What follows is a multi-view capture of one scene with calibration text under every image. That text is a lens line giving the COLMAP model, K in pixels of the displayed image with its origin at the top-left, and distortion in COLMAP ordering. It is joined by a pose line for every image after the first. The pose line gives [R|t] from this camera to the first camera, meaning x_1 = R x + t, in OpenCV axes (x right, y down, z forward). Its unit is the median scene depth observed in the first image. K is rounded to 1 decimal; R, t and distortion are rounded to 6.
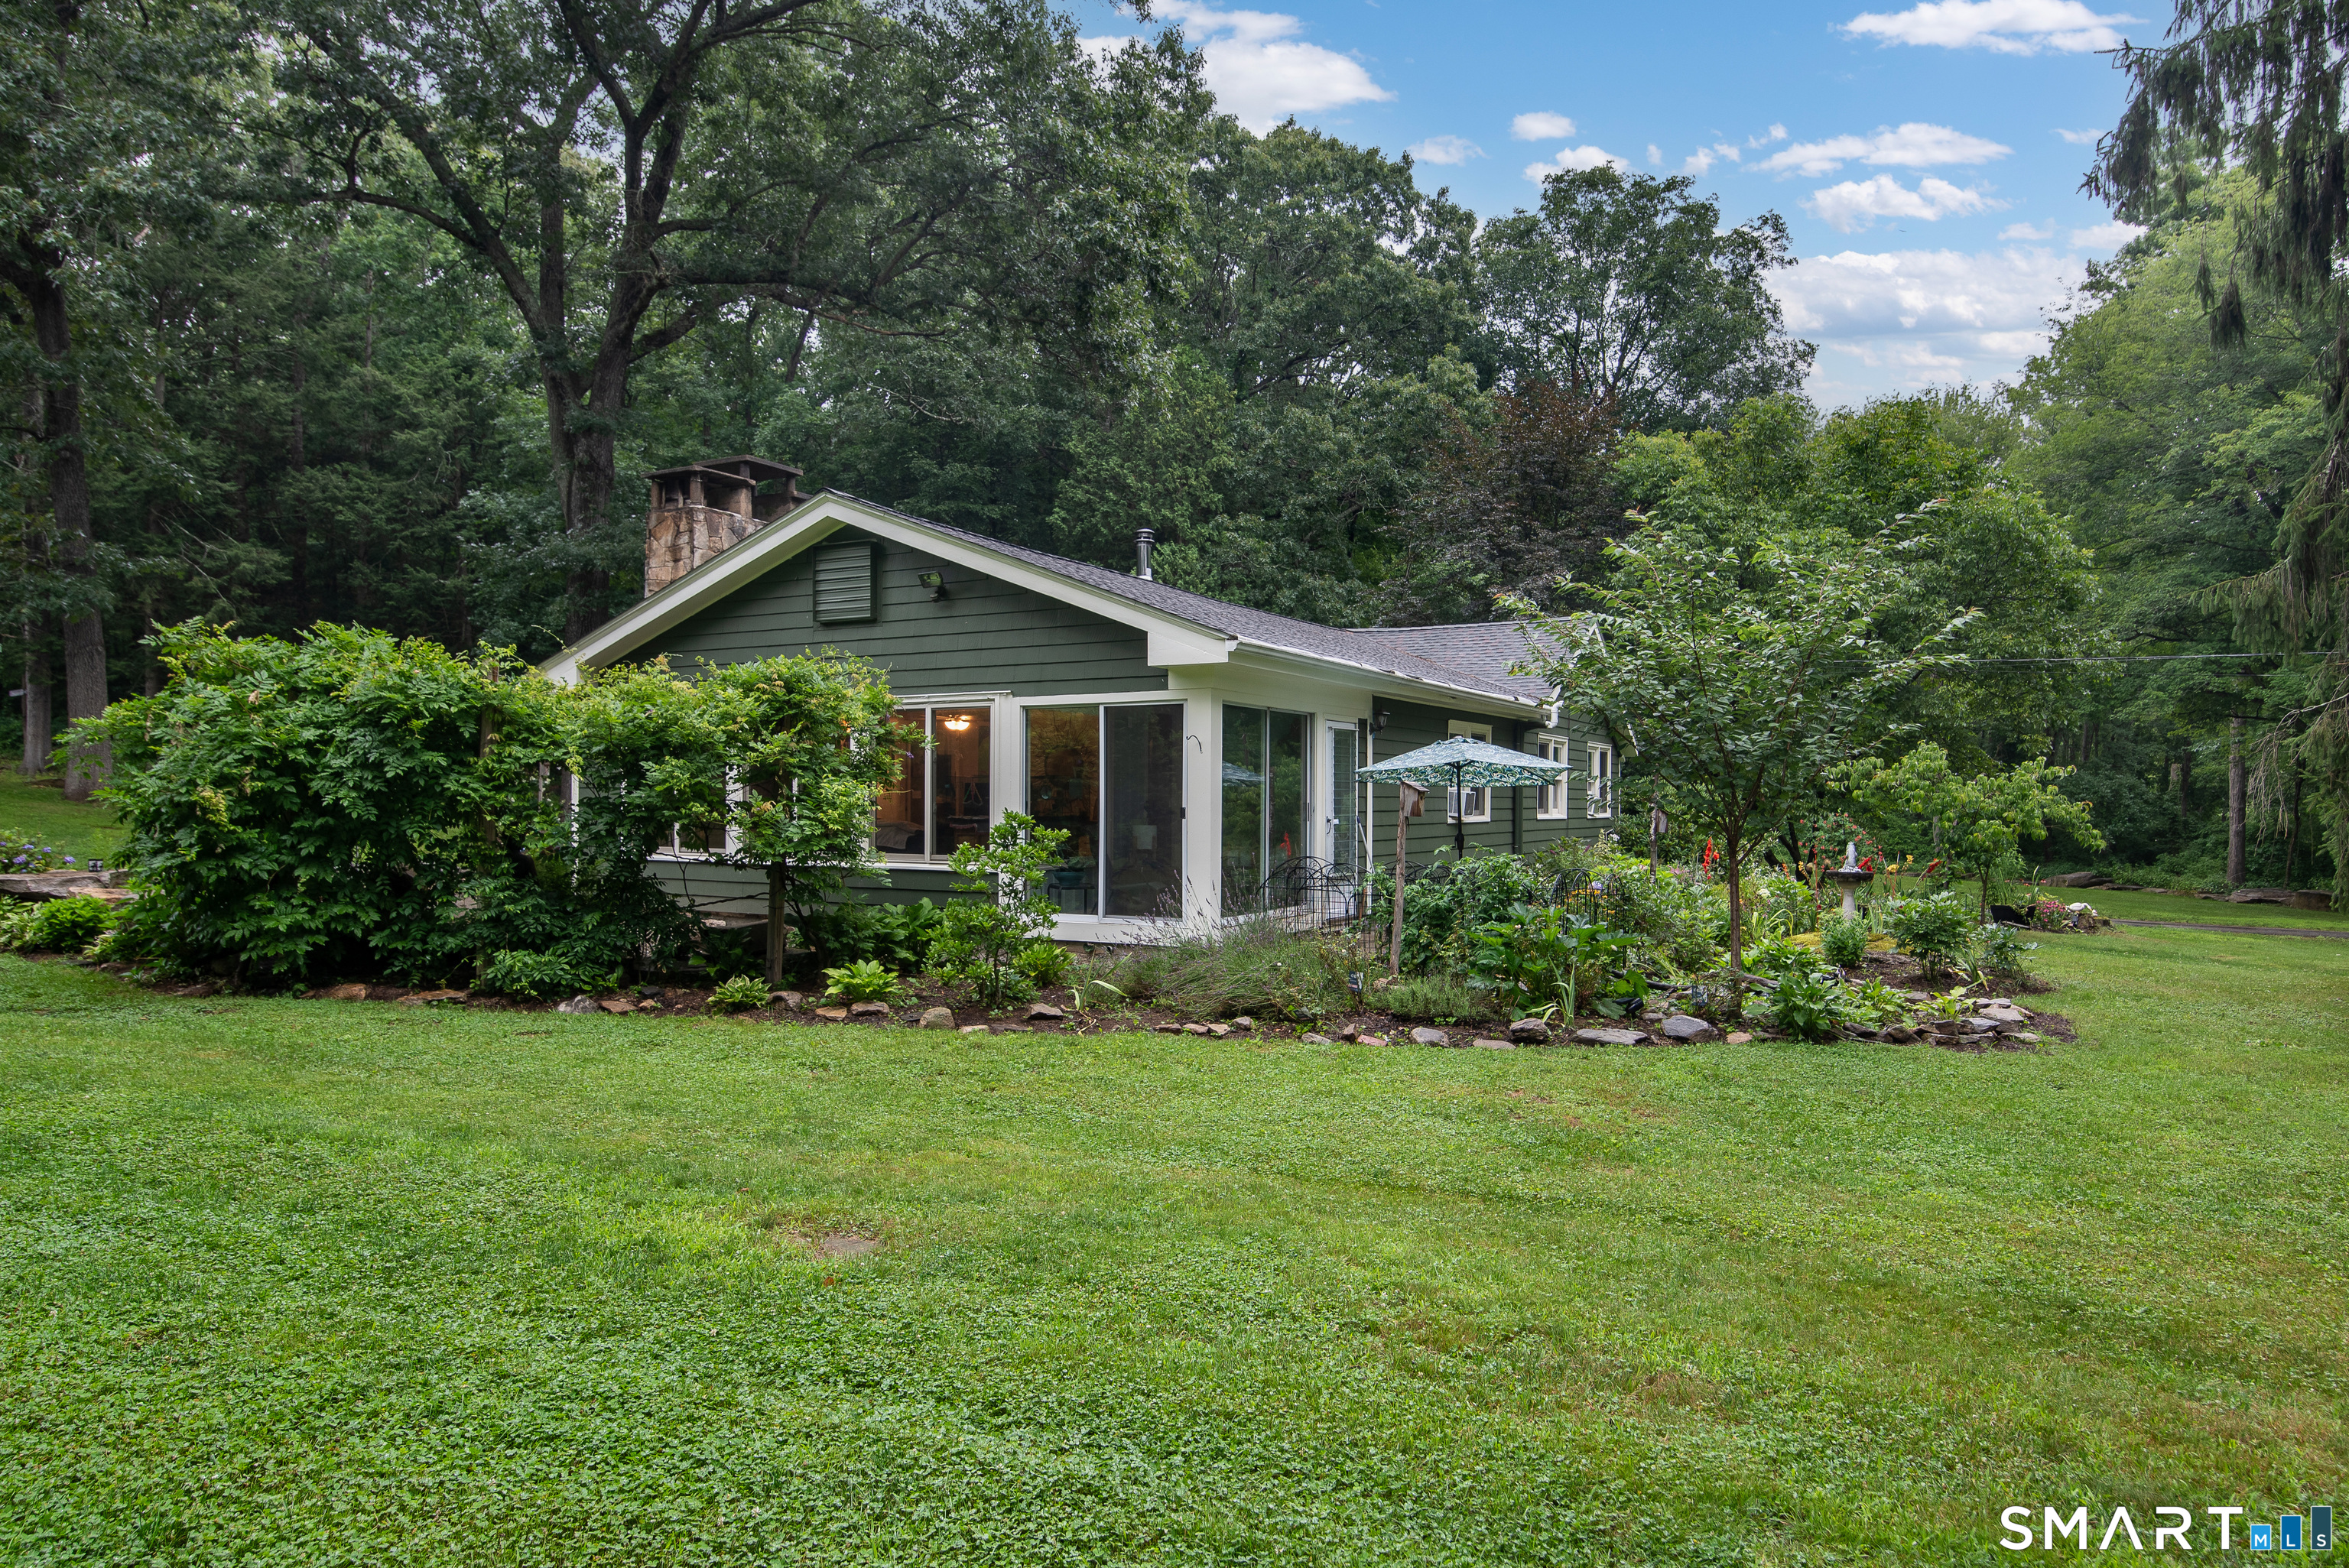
lens RADIAL K [[1495.9, 0, 1164.8], [0, 1495.9, 832.7], [0, 0, 1]] dist [-0.004420, -0.000904]
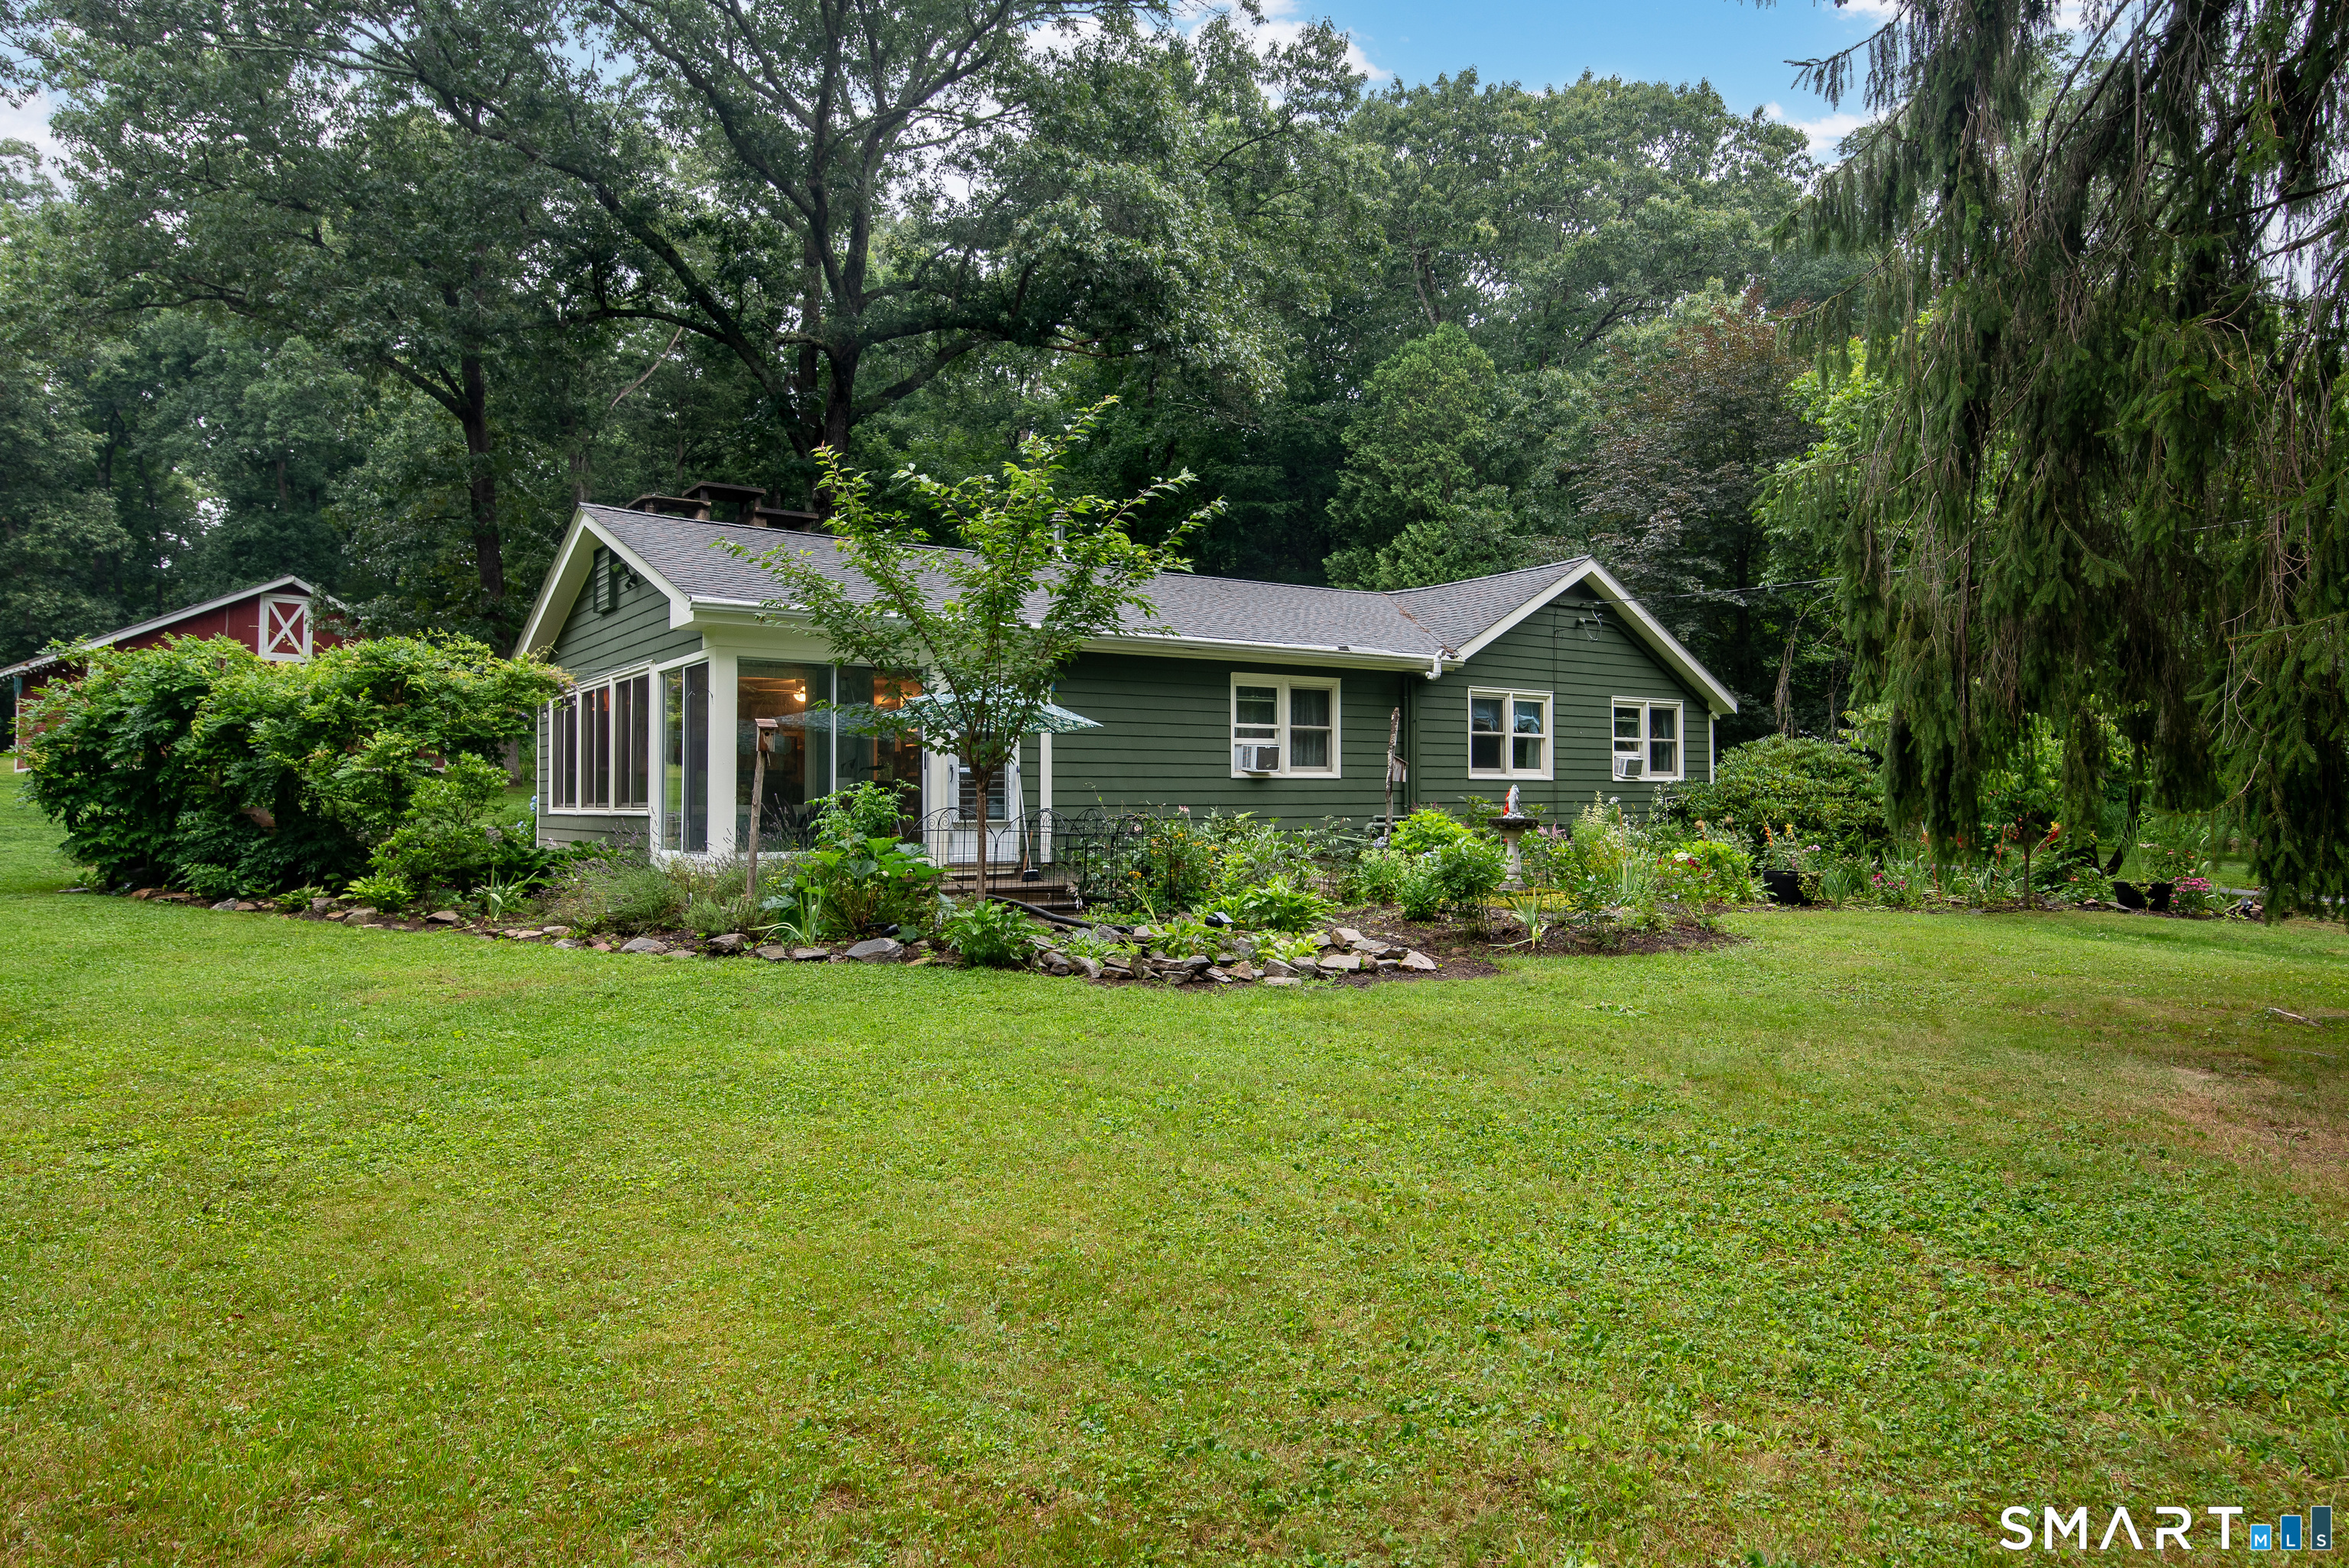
lens RADIAL K [[1495.9, 0, 1177.8], [0, 1495.9, 782.3], [0, 0, 1]] dist [-0.004420, -0.000904]
pose [[0.900193, -0.016221, -0.435189, 0.296691], [-0.001479, 0.999186, -0.040303, 0.018317], [0.435489, 0.036924, 0.899436, 0.050683]]
